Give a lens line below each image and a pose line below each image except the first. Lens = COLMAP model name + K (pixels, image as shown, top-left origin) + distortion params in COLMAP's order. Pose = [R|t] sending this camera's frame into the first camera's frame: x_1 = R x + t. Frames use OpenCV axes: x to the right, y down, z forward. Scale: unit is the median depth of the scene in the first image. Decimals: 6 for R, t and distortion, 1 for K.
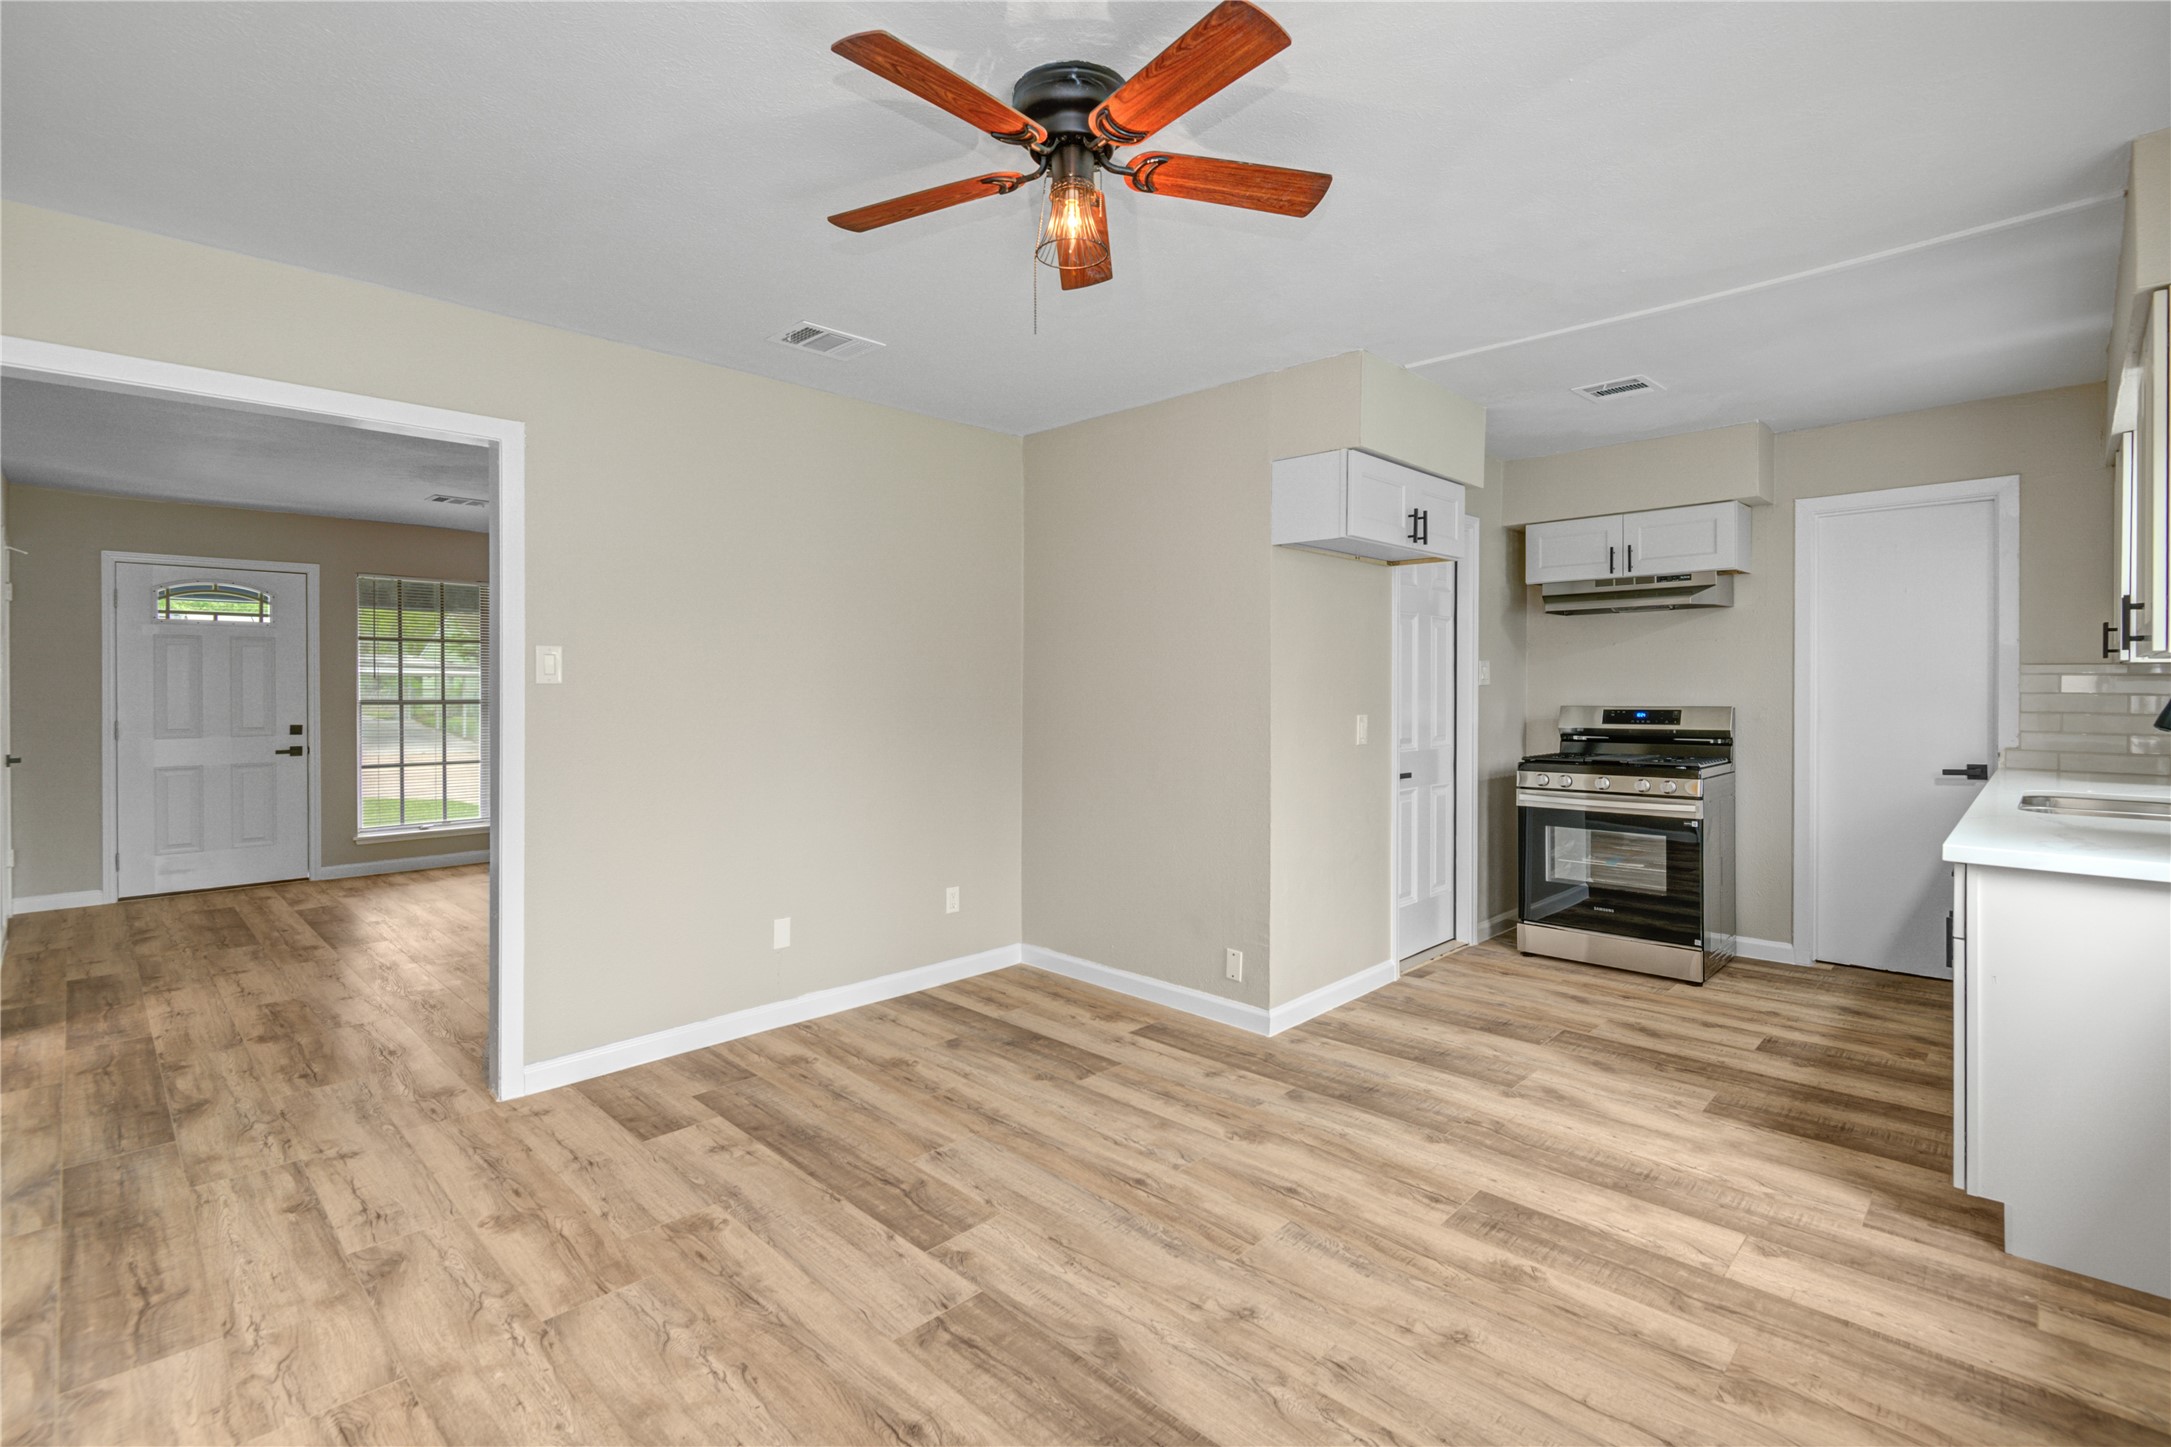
lens RADIAL K [[992.1, 0, 1080.0], [0, 992.1, 694.6], [0, 0, 1]] dist [0.010869, -0.009674]
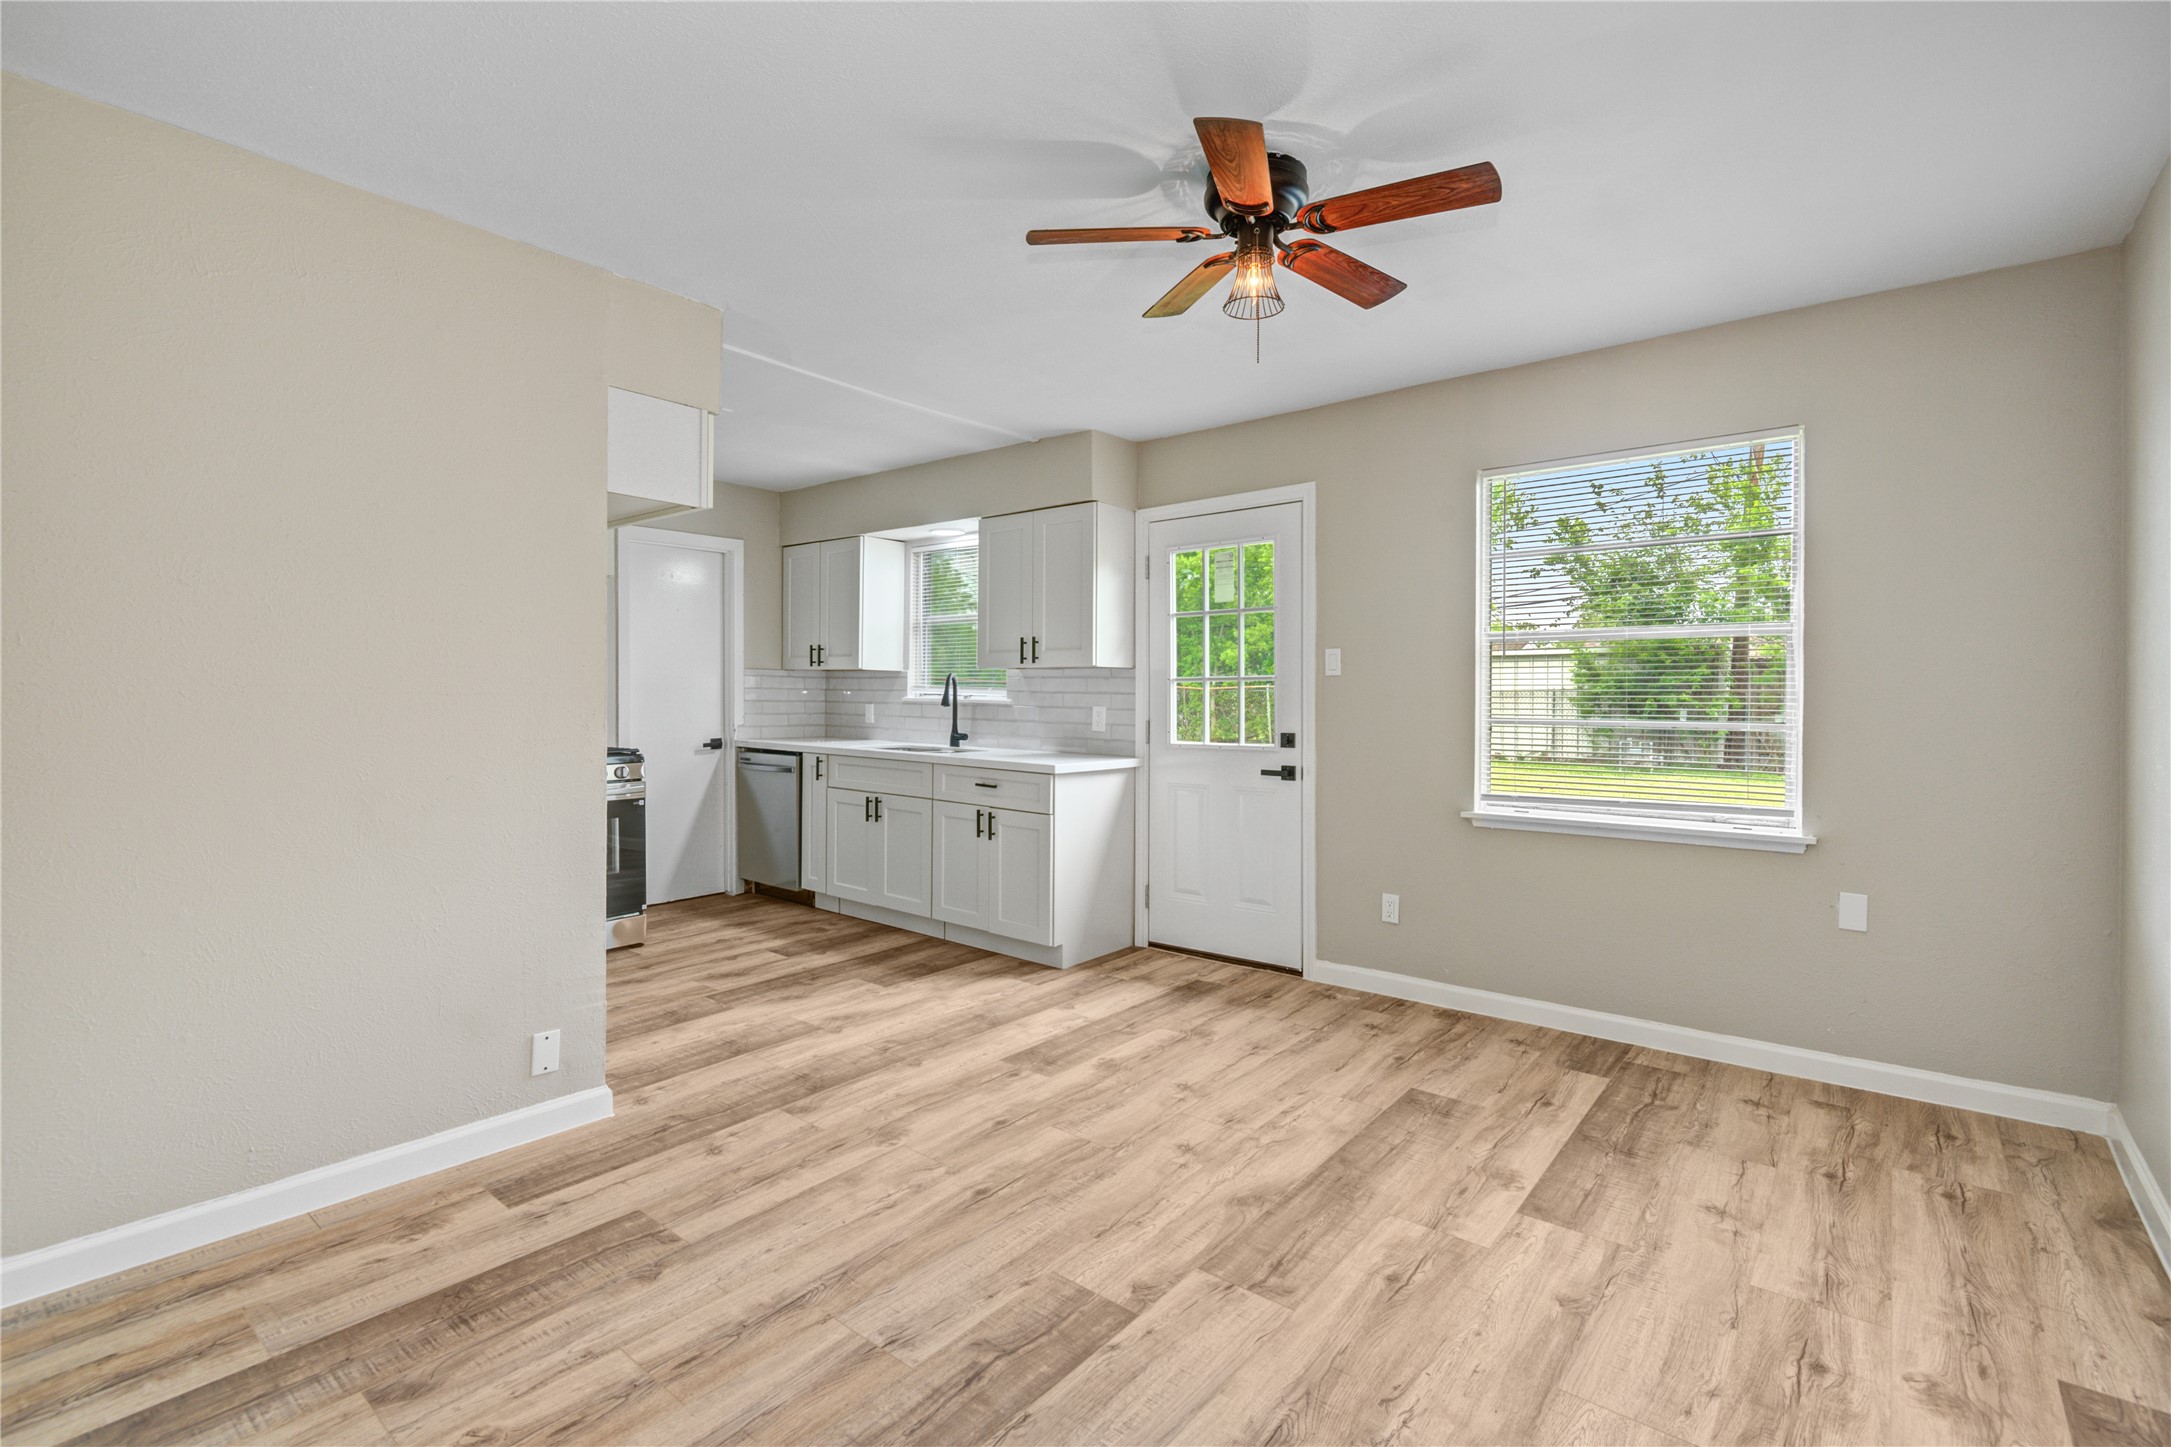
lens RADIAL K [[992.1, 0, 1080.0], [0, 992.1, 694.6], [0, 0, 1]] dist [0.010869, -0.009674]
pose [[-0.096858, 0.000715, 0.995298, -0.674451], [0.002618, 0.999996, -0.000464, 0.012033], [-0.995295, 0.002561, -0.096860, 0.752172]]
